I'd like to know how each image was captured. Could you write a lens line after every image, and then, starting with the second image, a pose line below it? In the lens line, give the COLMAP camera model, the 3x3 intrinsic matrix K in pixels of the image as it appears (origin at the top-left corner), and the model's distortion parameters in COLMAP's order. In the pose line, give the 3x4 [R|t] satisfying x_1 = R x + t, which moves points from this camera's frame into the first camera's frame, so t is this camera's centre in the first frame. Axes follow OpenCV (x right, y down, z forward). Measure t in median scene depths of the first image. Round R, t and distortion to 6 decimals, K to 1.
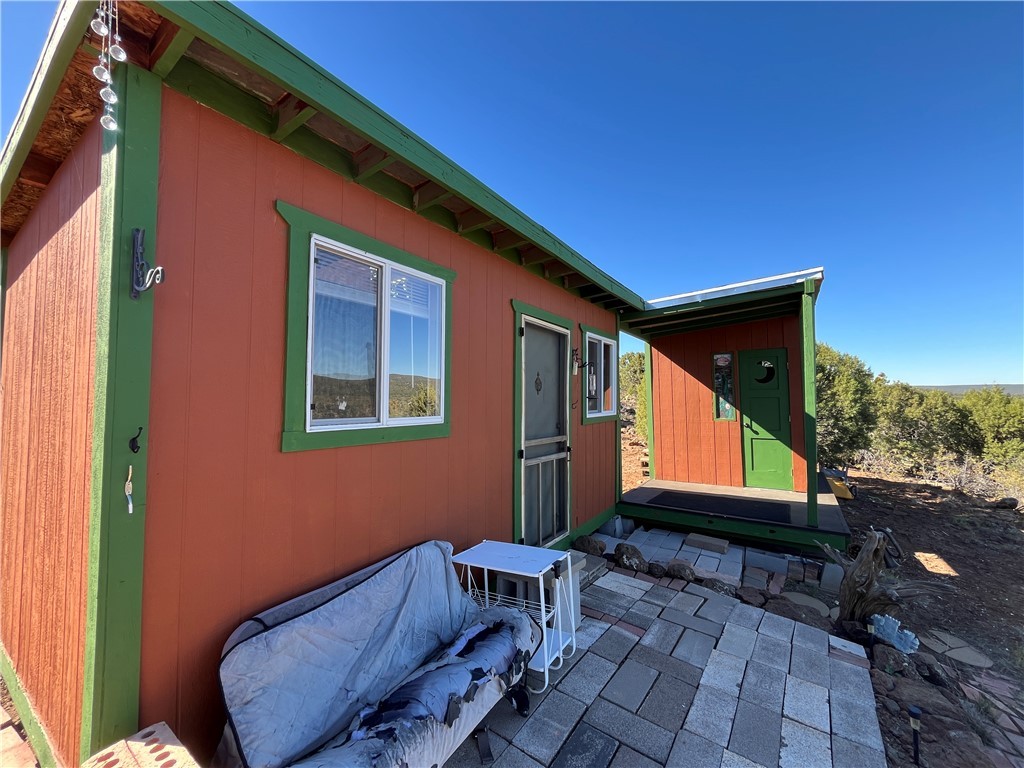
lens RADIAL K [[416.2, 0, 511.8], [0, 416.2, 381.6], [0, 0, 1]] dist [-0.000187, -0.000016]
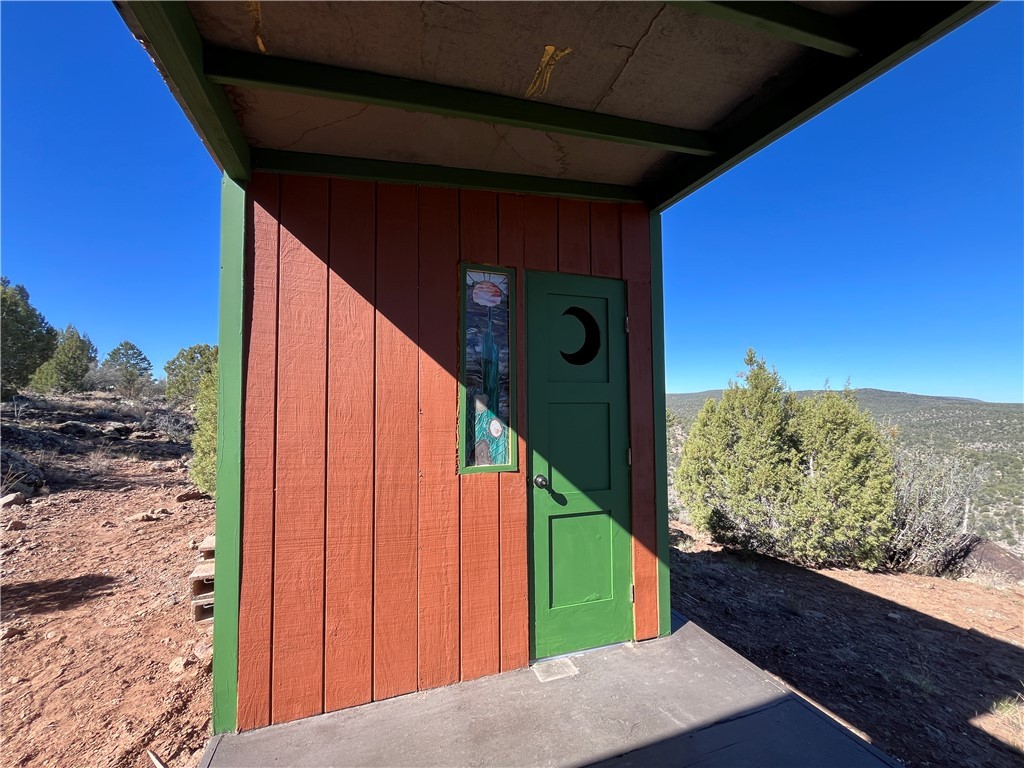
lens RADIAL K [[416.2, 0, 511.2], [0, 416.2, 382.4], [0, 0, 1]] dist [-0.000187, -0.000016]
pose [[0.612508, 0.058172, 0.788321, 0.259058], [-0.038216, 0.998301, -0.043974, 0.036773], [-0.789540, -0.003192, 0.613691, 0.781387]]
